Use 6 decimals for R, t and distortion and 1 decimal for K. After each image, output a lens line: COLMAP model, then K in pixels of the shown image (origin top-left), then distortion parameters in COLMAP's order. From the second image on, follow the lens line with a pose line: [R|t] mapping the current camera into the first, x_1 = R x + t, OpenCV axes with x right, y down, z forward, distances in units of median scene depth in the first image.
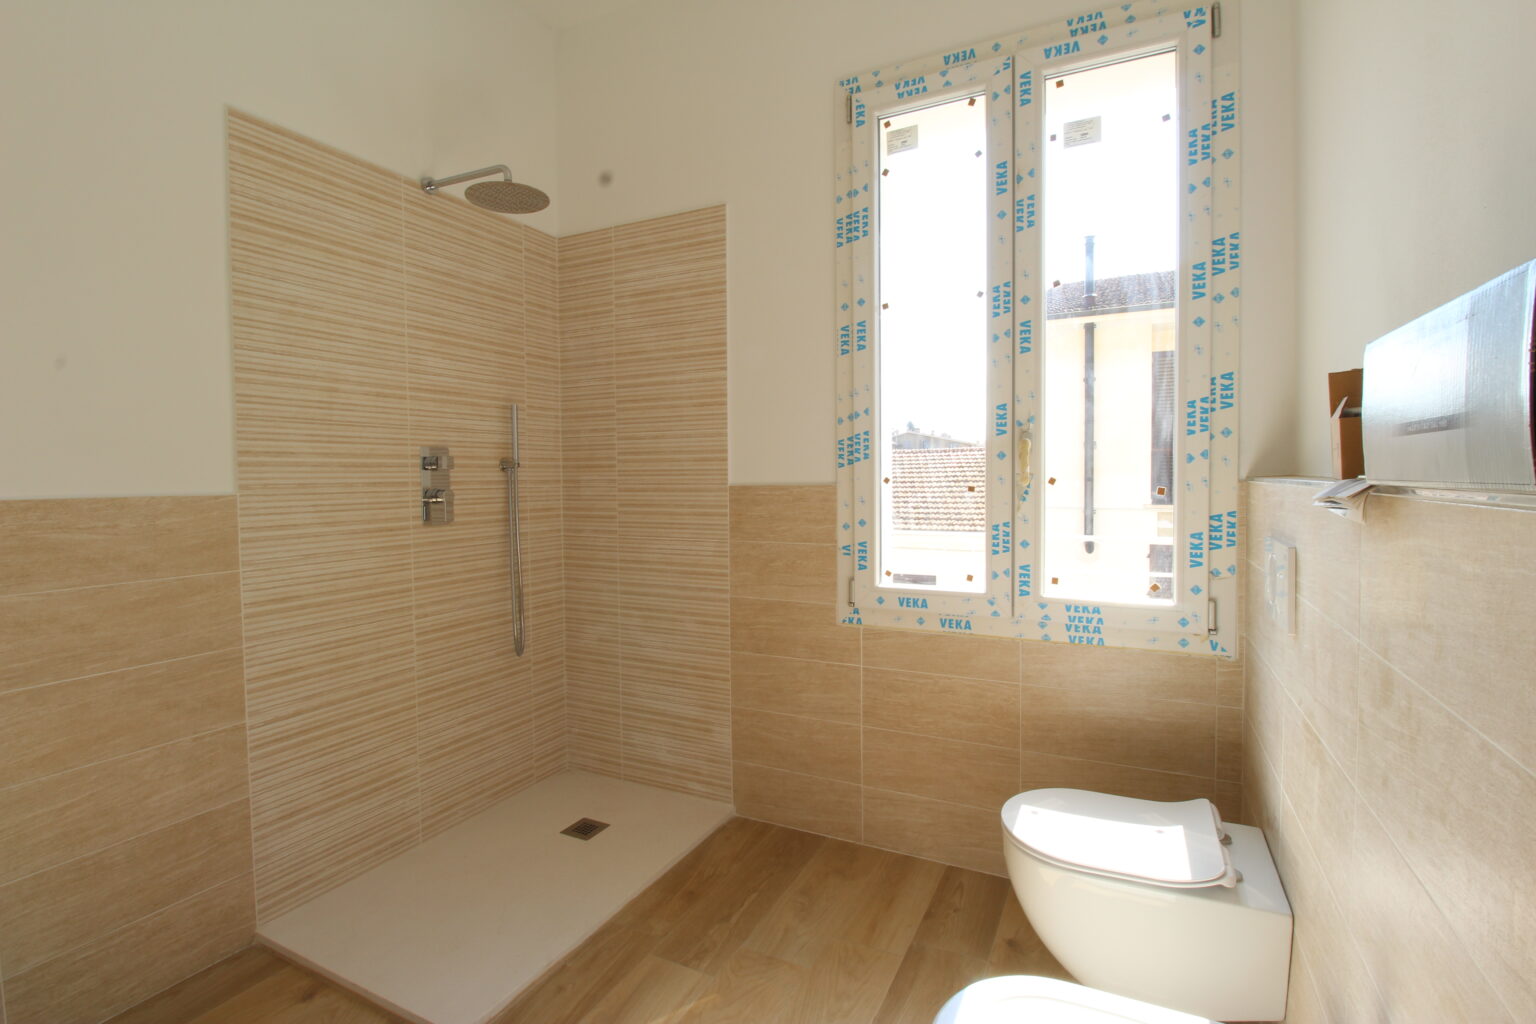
lens RADIAL K [[711.0, 0, 772.2], [0, 711.0, 498.5], [0, 0, 1]] dist [0.002051, -0.014927]
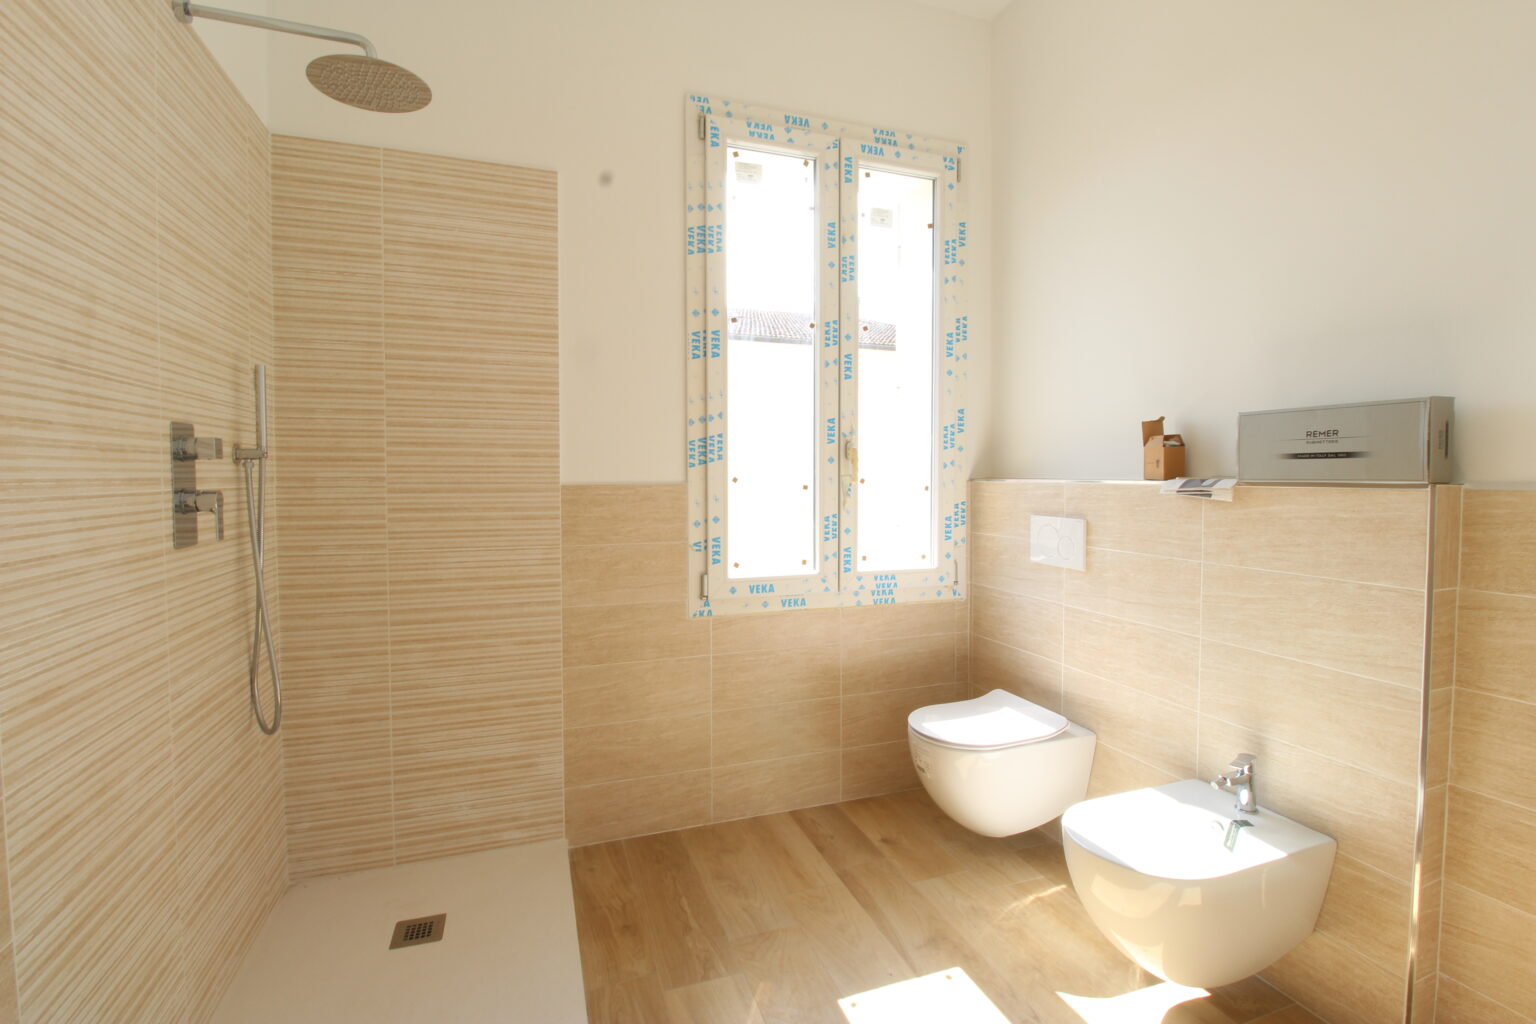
lens RADIAL K [[711.0, 0, 772.2], [0, 711.0, 498.5], [0, 0, 1]] dist [0.002051, -0.014927]
pose [[0.691889, -0.013466, 0.721879, -0.587846], [0.015732, 0.999870, 0.003574, 0.000123], [-0.721833, 0.008884, 0.692011, 0.204482]]
